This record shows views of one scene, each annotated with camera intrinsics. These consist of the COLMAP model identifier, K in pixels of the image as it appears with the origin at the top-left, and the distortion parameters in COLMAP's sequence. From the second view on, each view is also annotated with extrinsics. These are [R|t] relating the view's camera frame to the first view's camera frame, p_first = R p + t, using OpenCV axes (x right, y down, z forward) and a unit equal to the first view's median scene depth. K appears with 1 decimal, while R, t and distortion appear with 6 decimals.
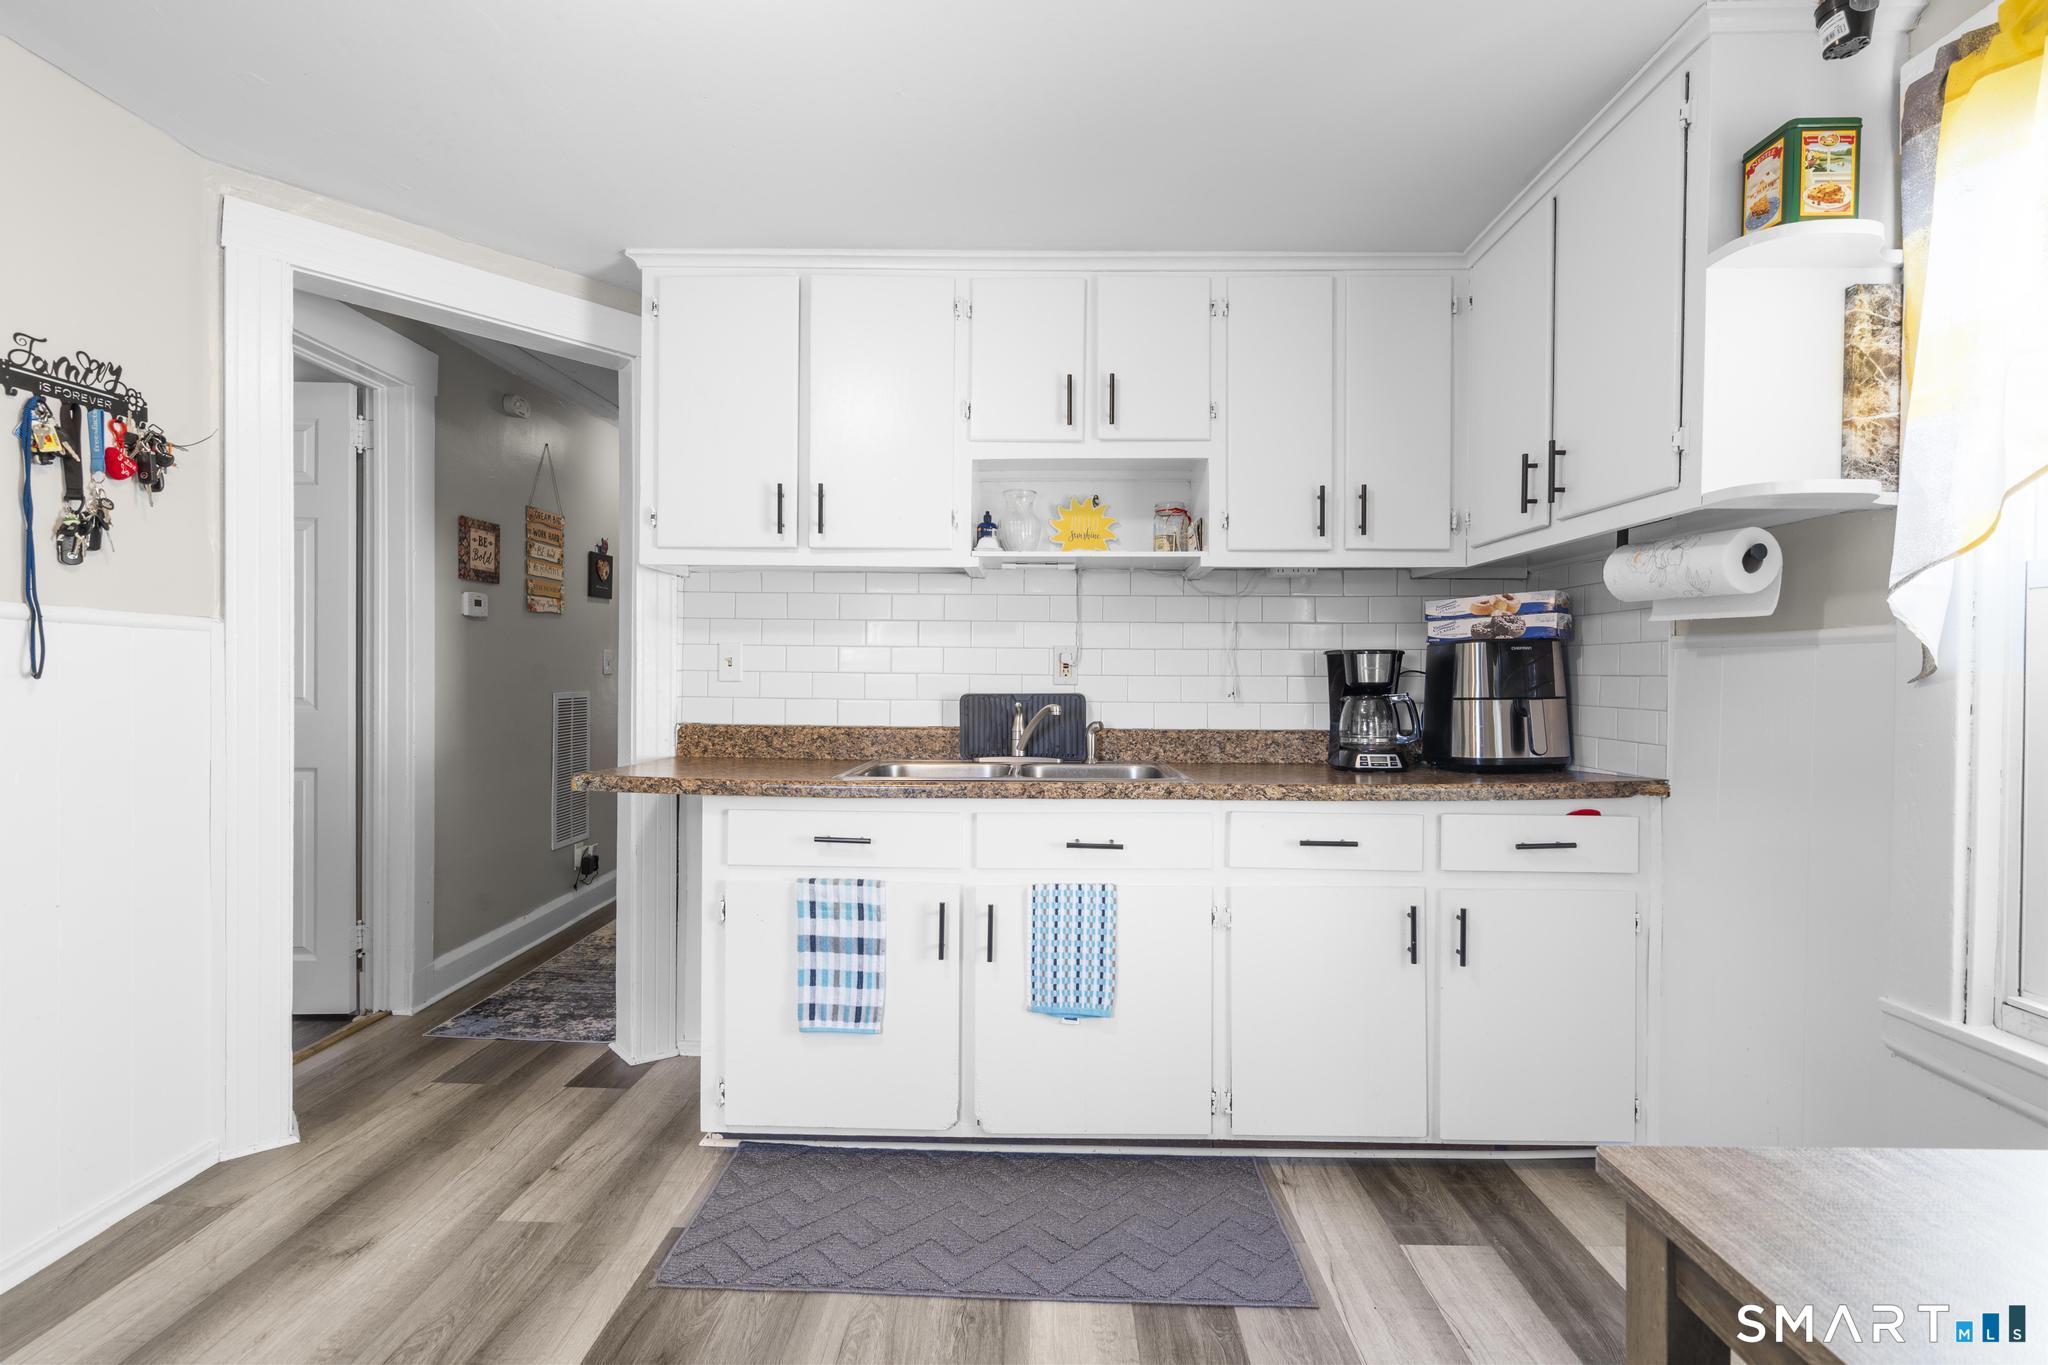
lens RADIAL K [[929.2, 0, 1020.3], [0, 929.2, 681.5], [0, 0, 1]] dist [0.000021, 0.000680]
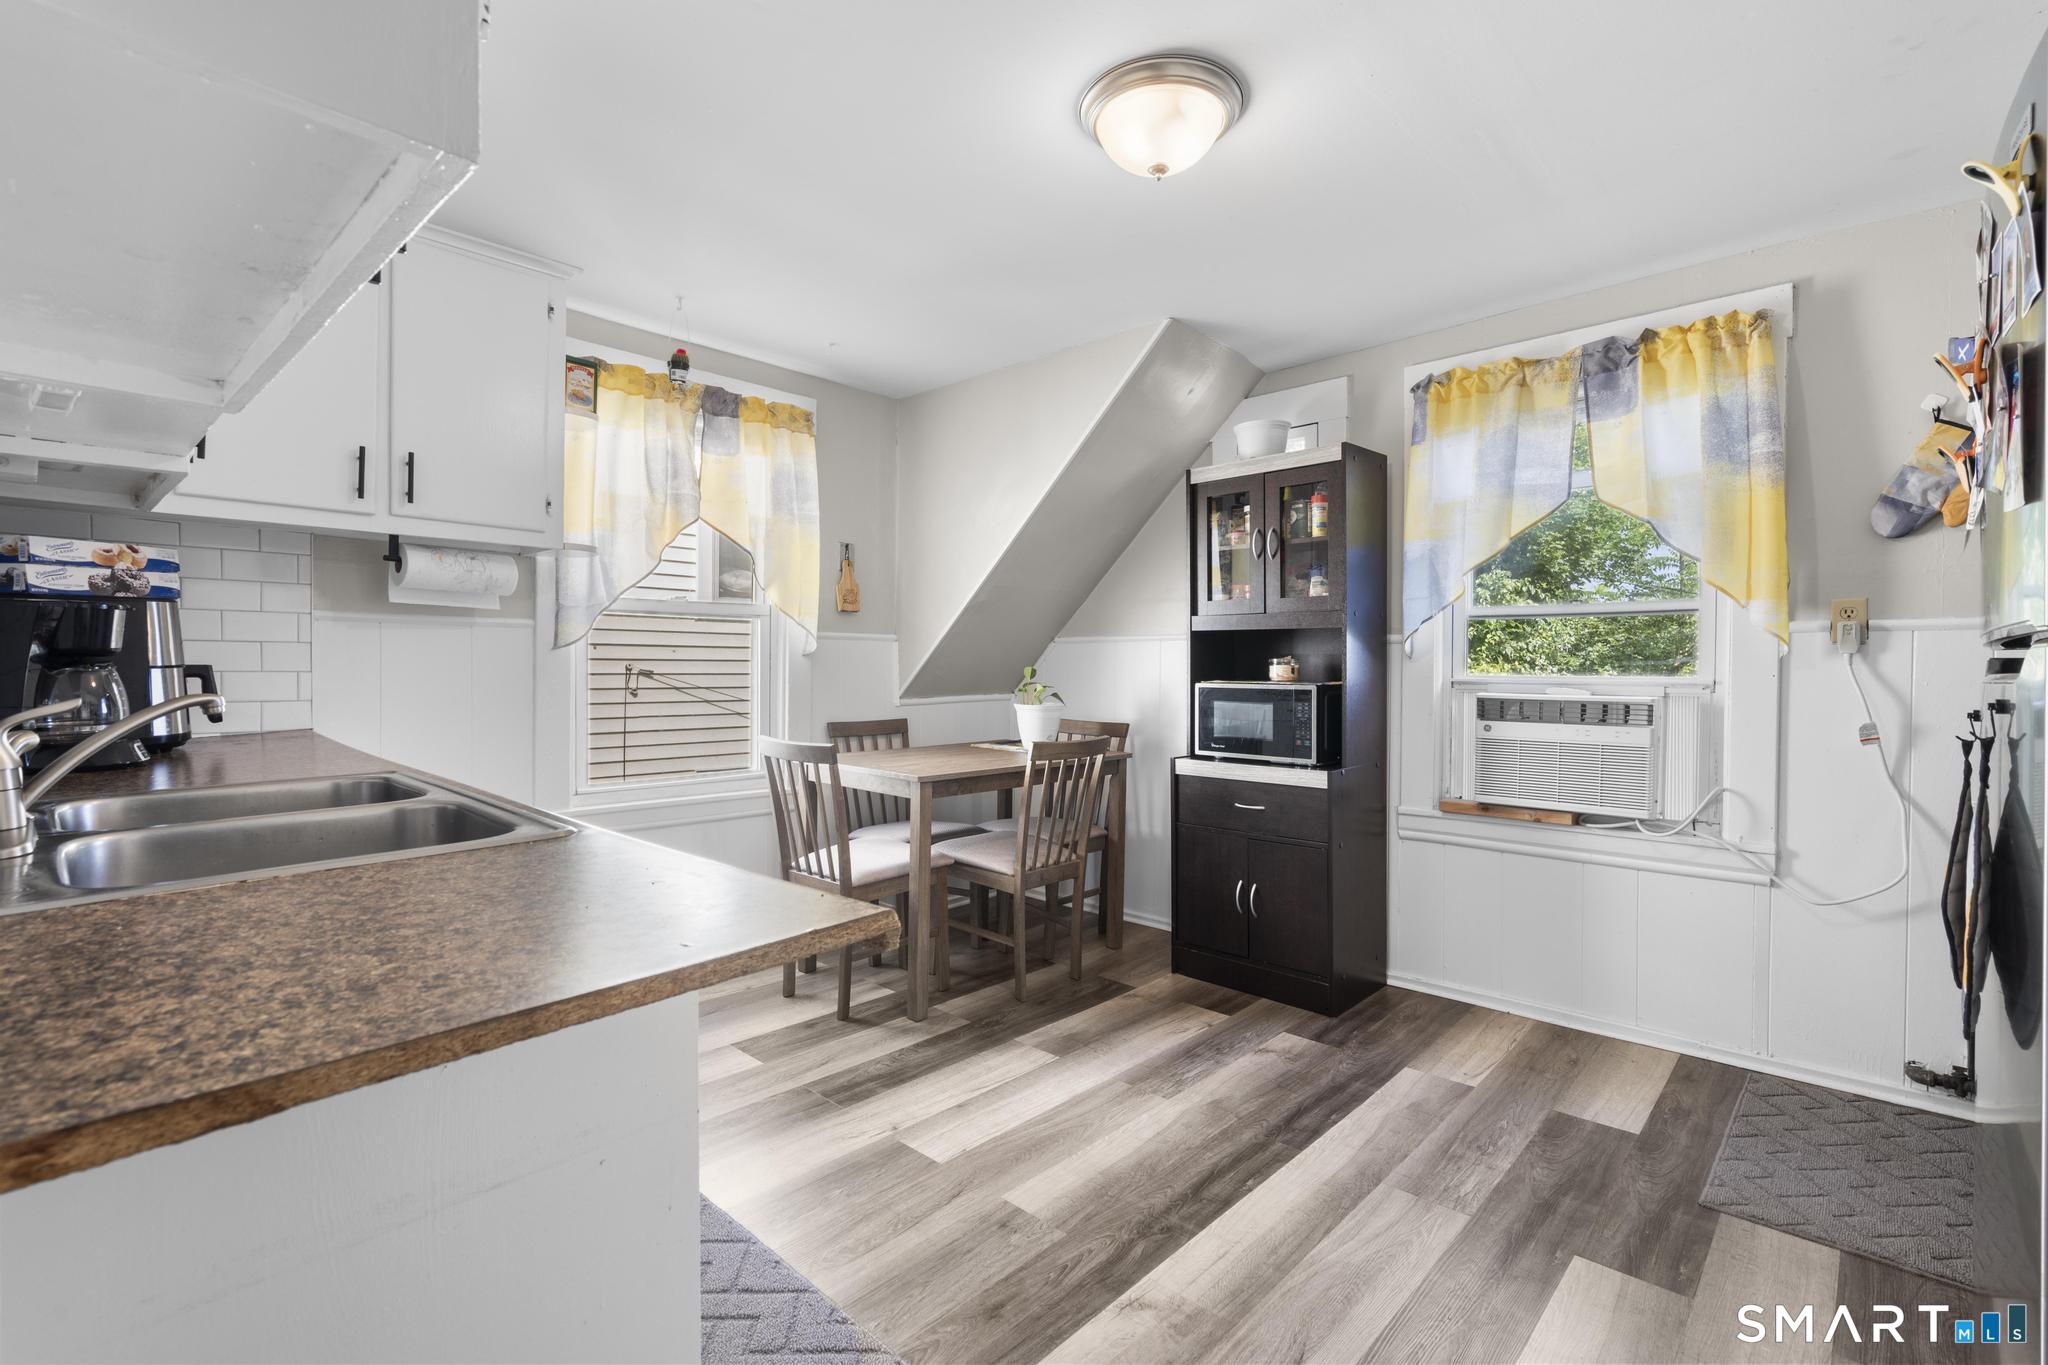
lens RADIAL K [[931.7, 0, 1023.1], [0, 931.7, 673.8], [0, 0, 1]] dist [0.000957, 0.000247]
pose [[-0.747710, -0.025826, 0.663523, -0.779480], [-0.010361, 0.999575, 0.027231, -0.007299], [-0.663944, 0.013486, -0.747660, 1.259744]]
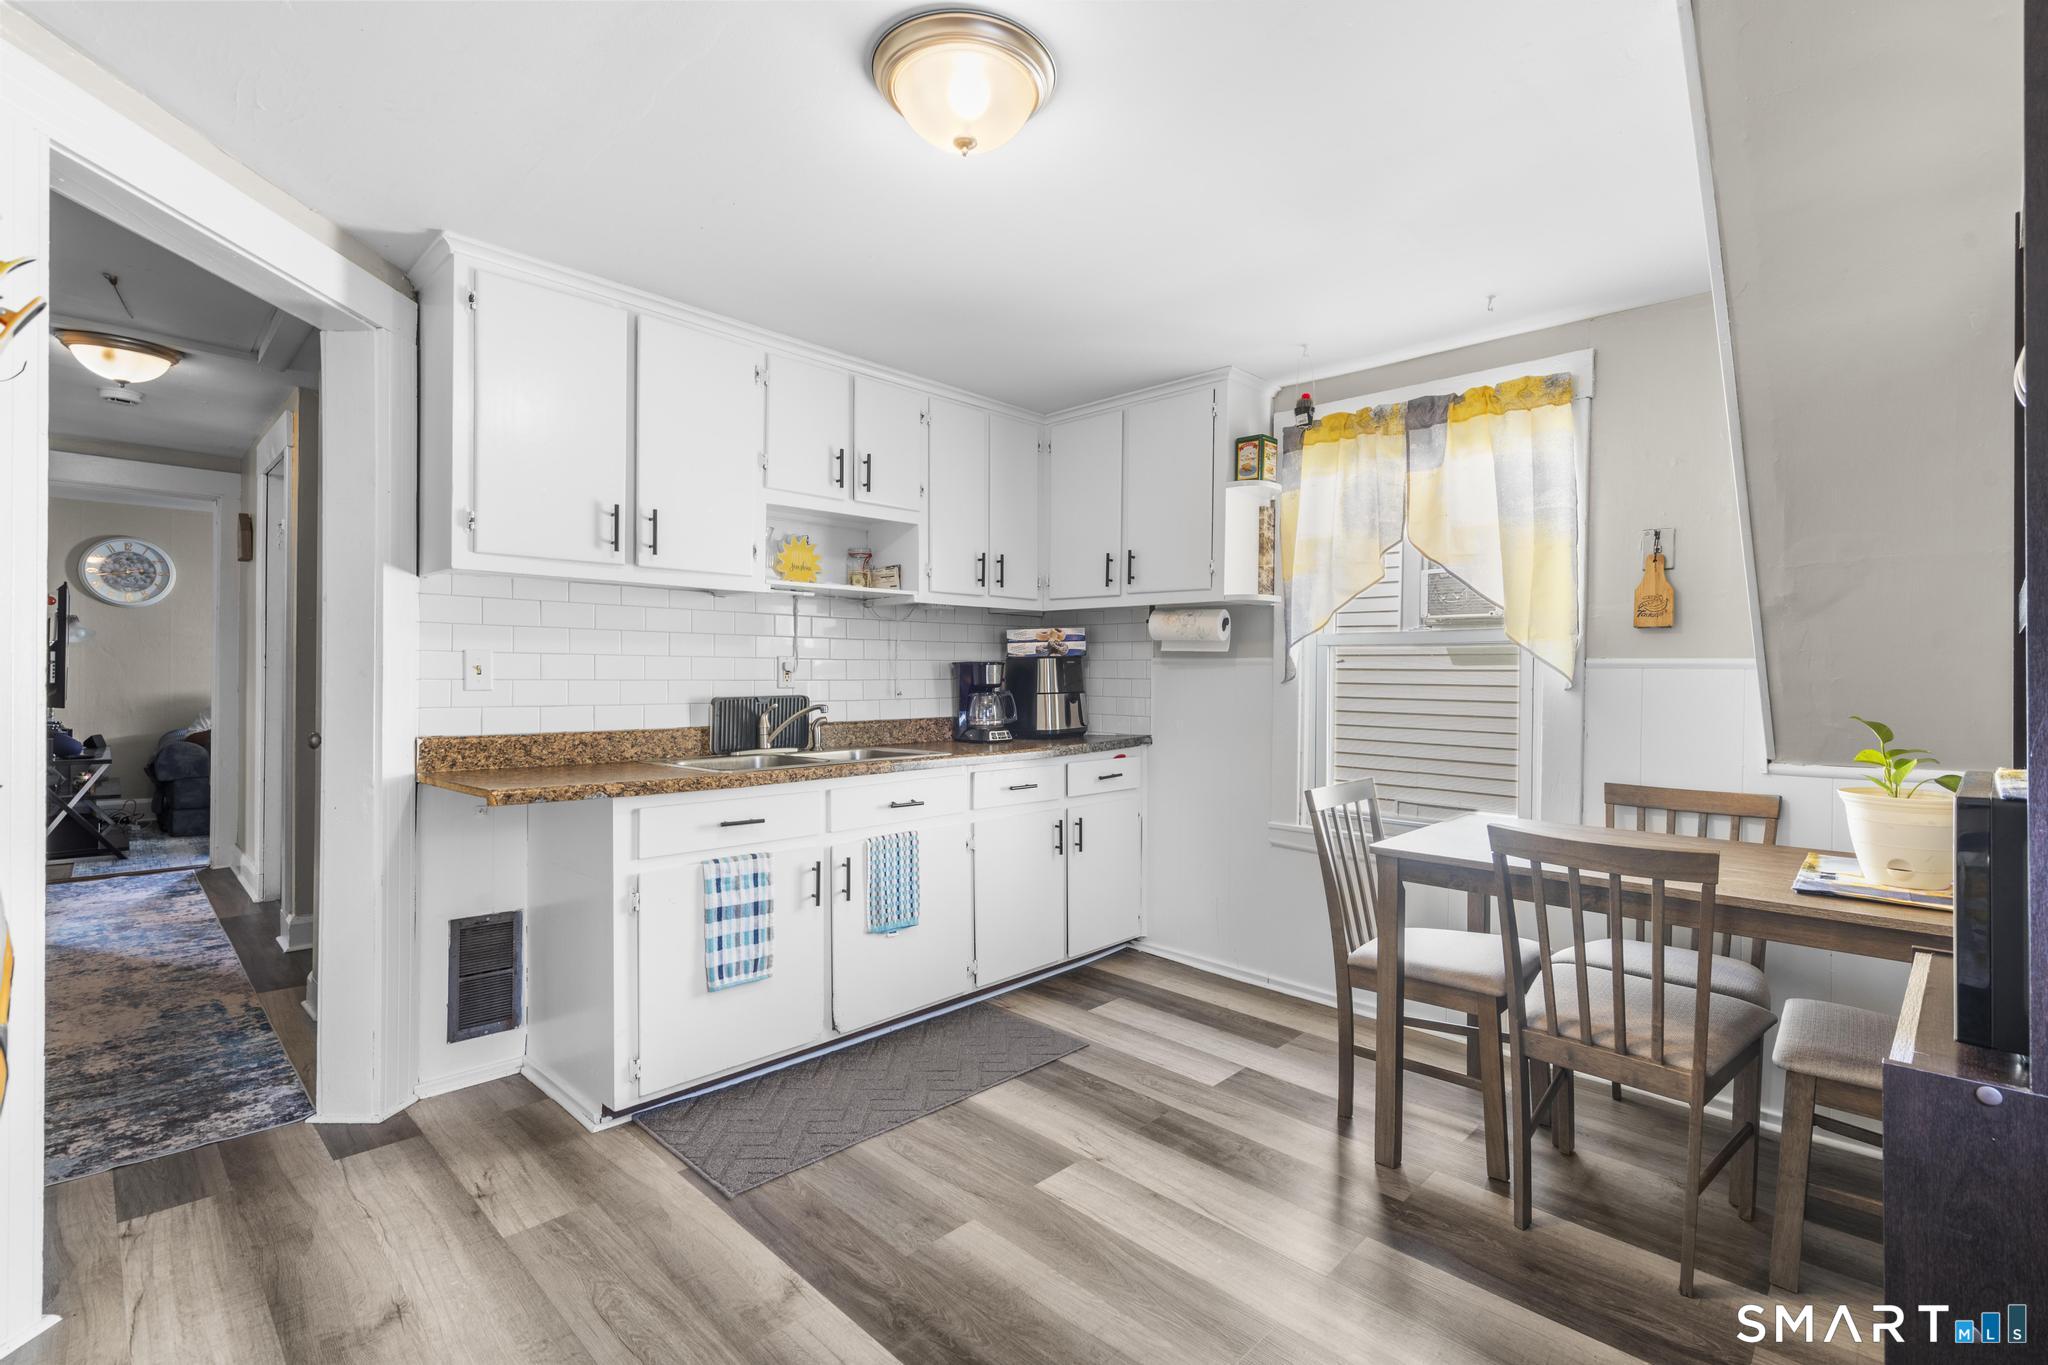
lens RADIAL K [[929.2, 0, 1020.3], [0, 929.2, 681.5], [0, 0, 1]] dist [0.000021, 0.000680]
pose [[0.681401, -0.010381, 0.731837, -0.816743], [0.005423, 0.999944, 0.009134, -0.018976], [-0.731890, -0.002255, 0.681419, -0.071846]]
